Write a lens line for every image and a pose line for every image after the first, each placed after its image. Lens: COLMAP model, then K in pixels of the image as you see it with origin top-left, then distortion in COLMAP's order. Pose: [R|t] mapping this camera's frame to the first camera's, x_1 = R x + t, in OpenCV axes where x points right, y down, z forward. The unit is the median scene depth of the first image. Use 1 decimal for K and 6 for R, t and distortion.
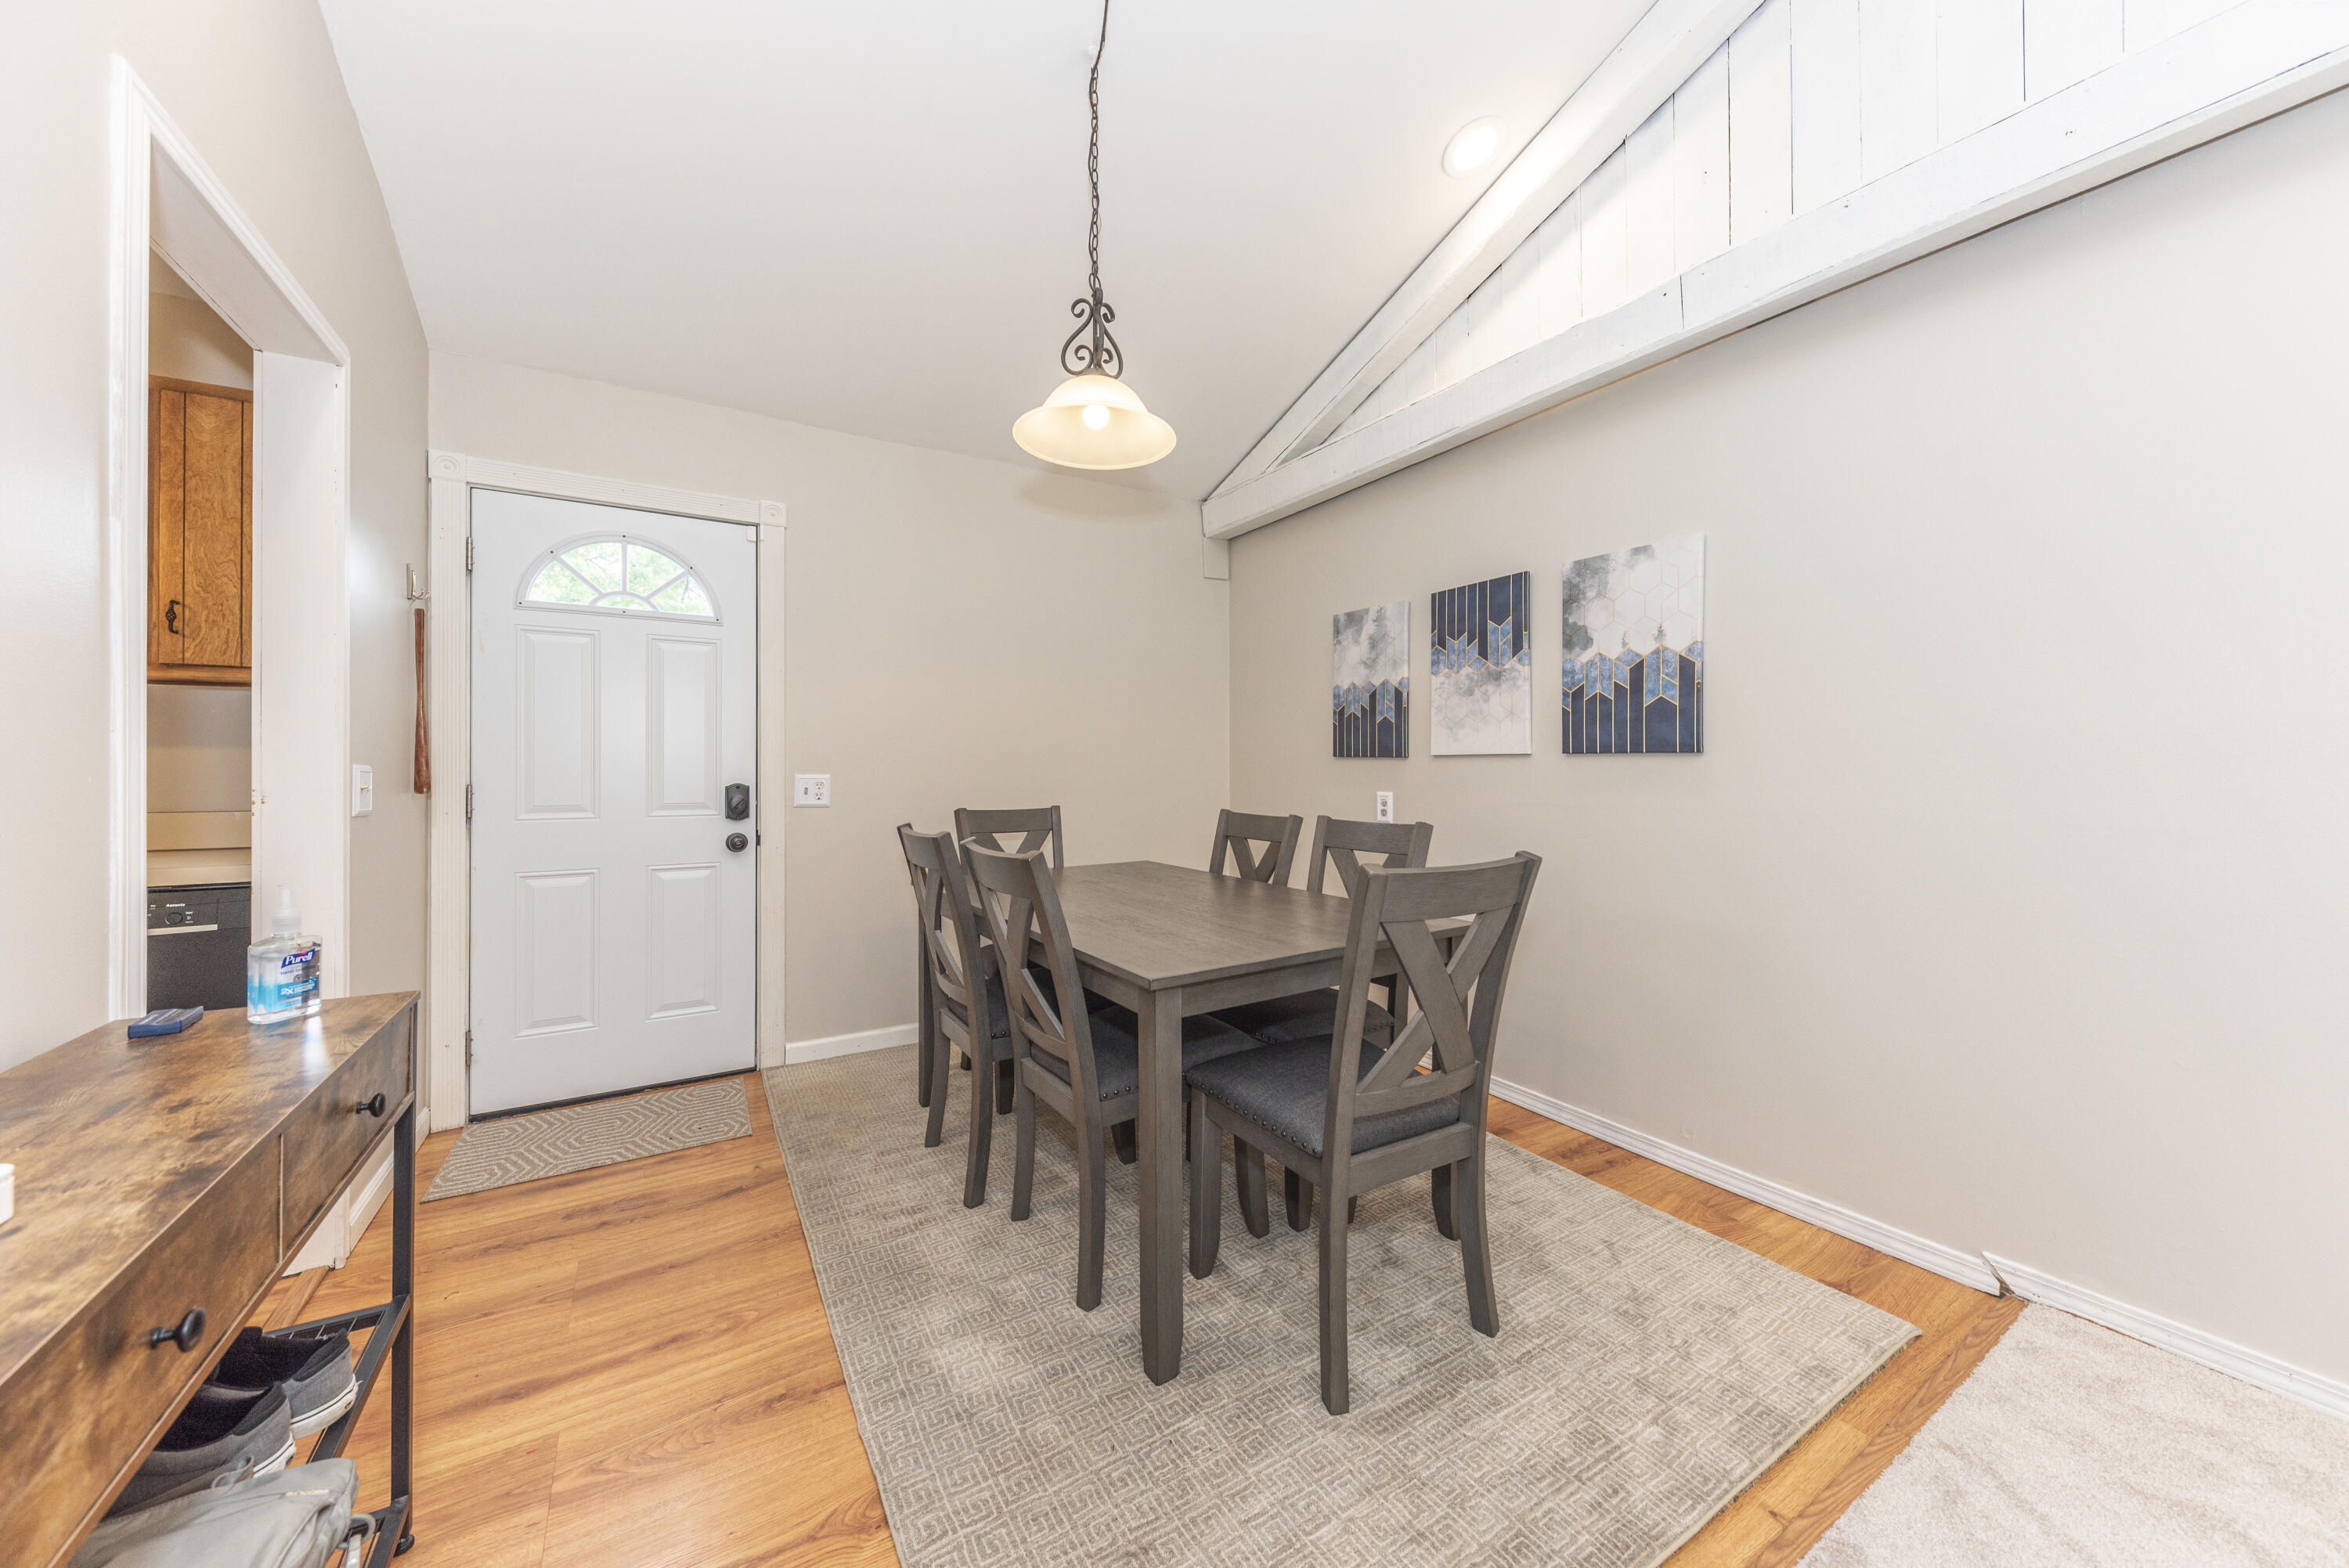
lens RADIAL K [[816.7, 0, 1140.9], [0, 816.7, 767.8], [0, 0, 1]] dist [0.004551, -0.000304]
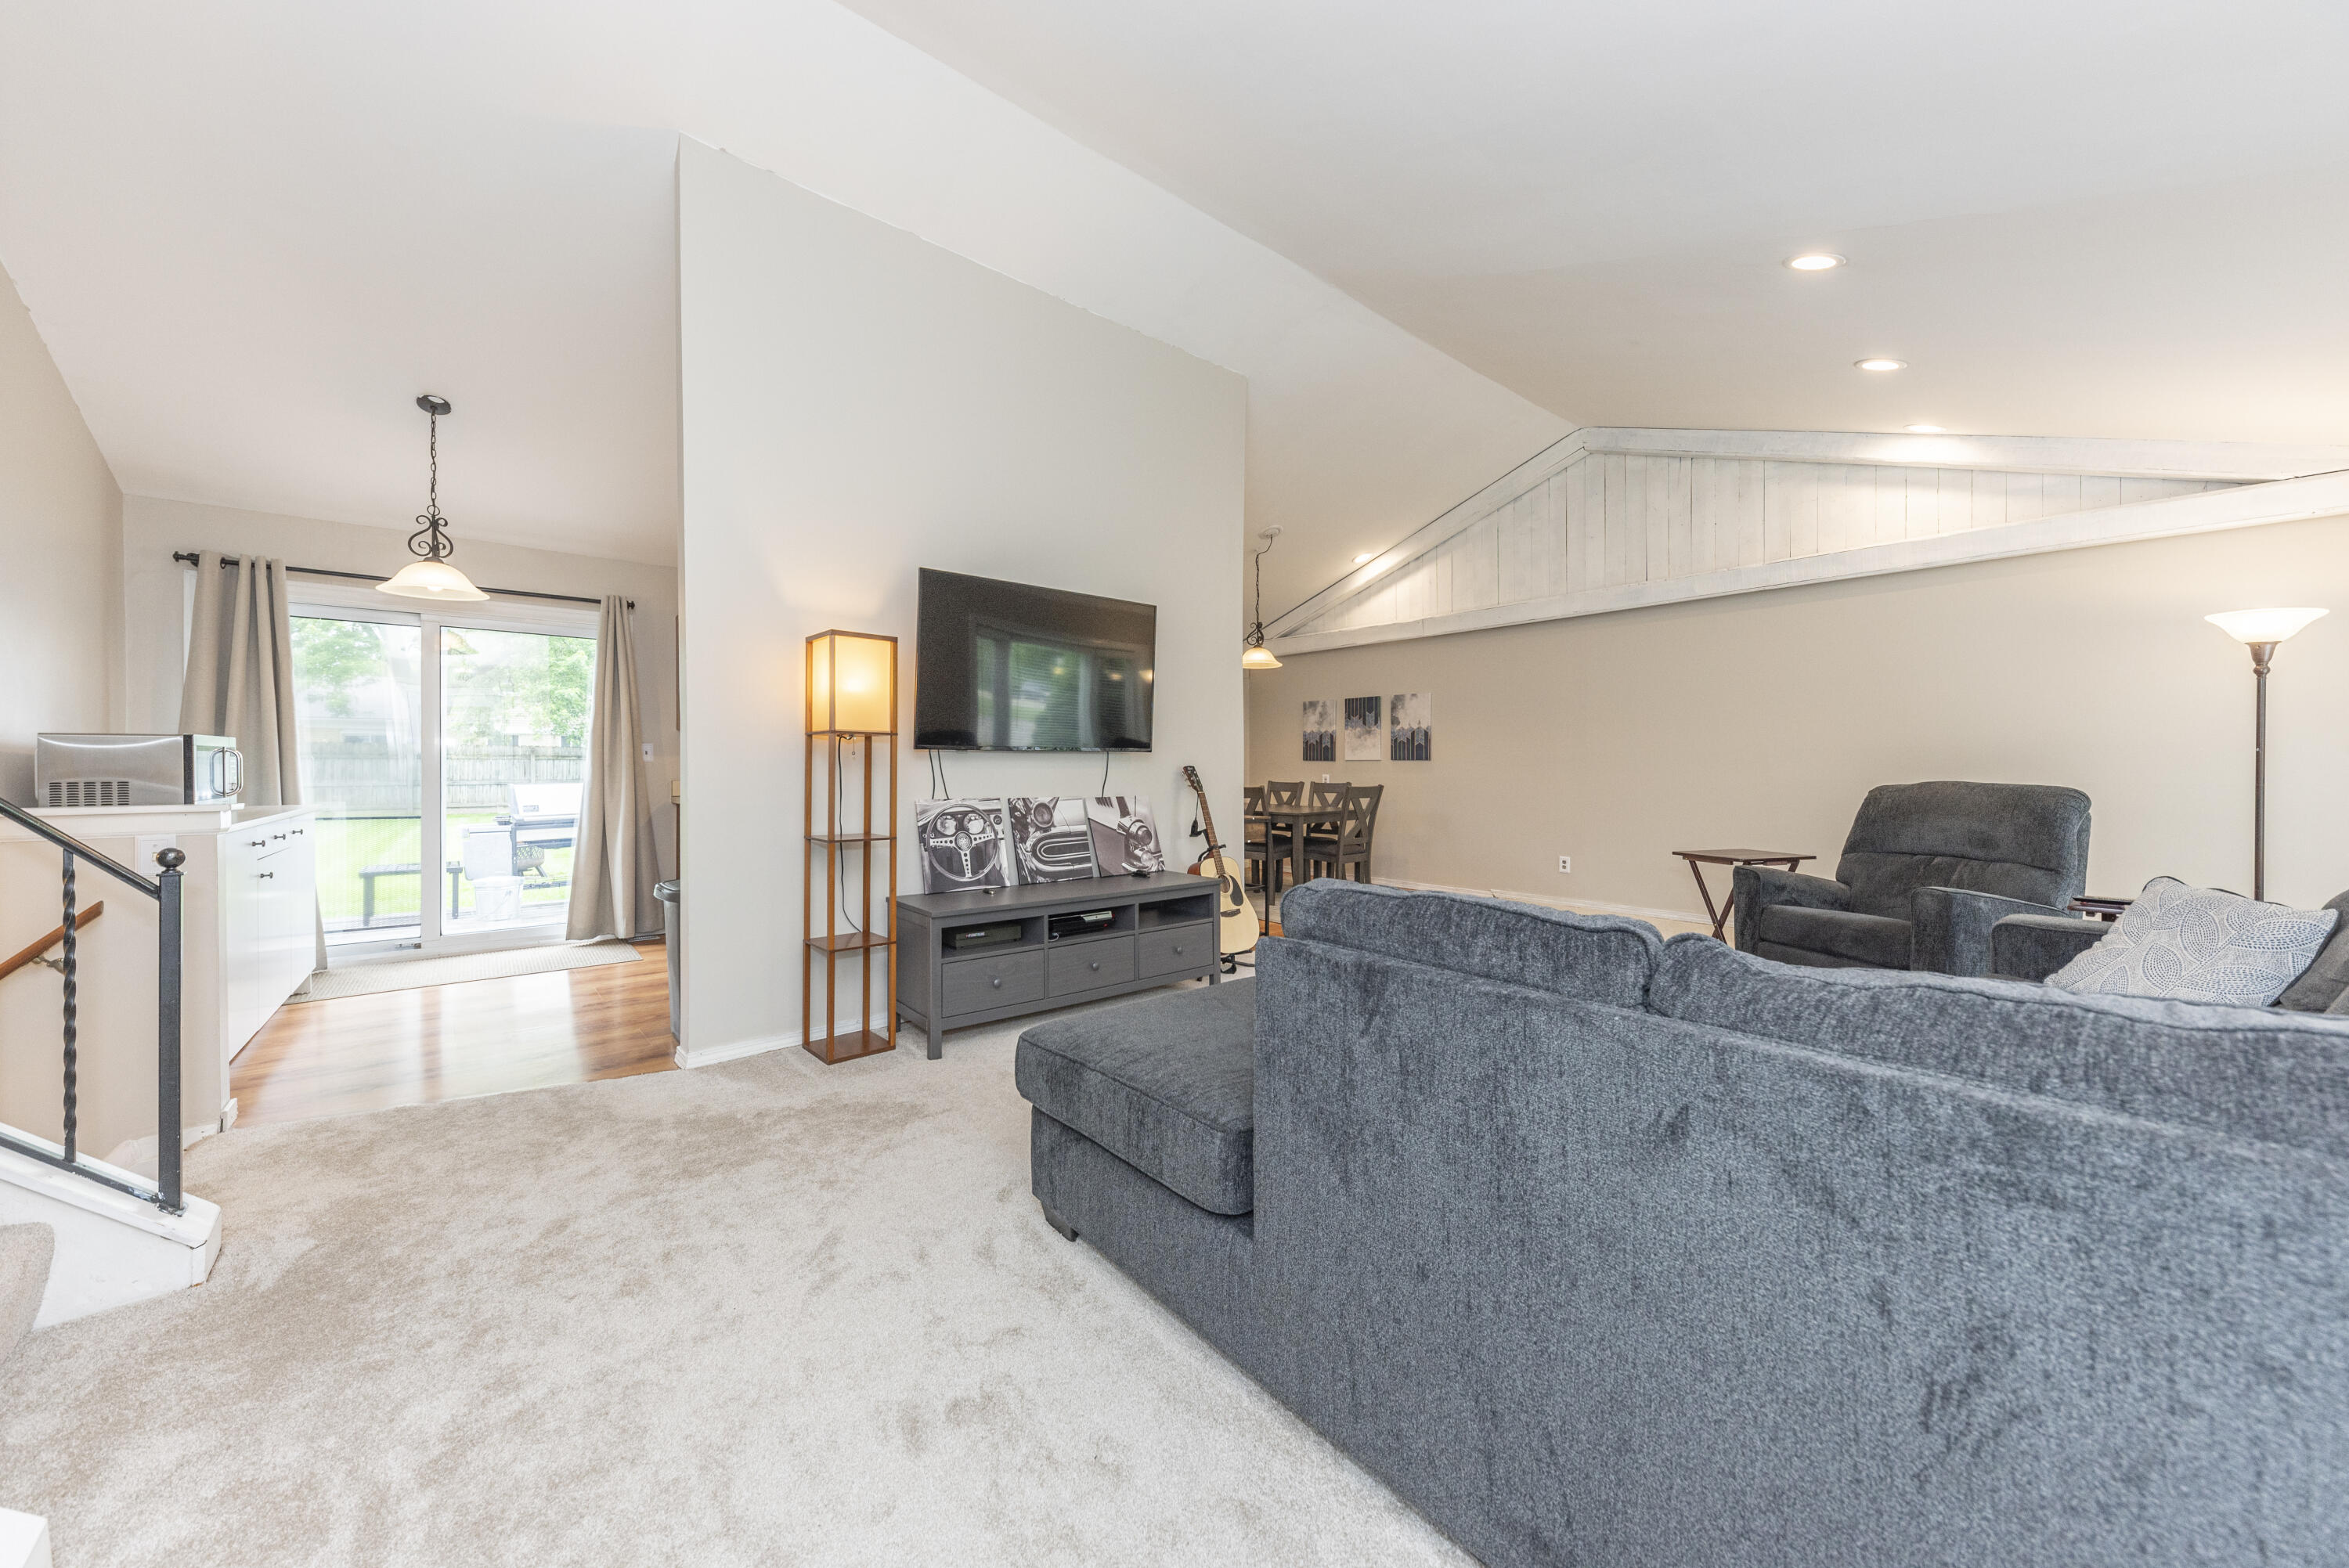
lens RADIAL K [[816.7, 0, 1140.9], [0, 816.7, 767.8], [0, 0, 1]] dist [0.004551, -0.000304]
pose [[0.985966, 0.002645, 0.166927, -0.827083], [-0.002409, 0.999996, -0.001615, 0.016765], [-0.166930, 0.001190, 0.985968, -1.677933]]
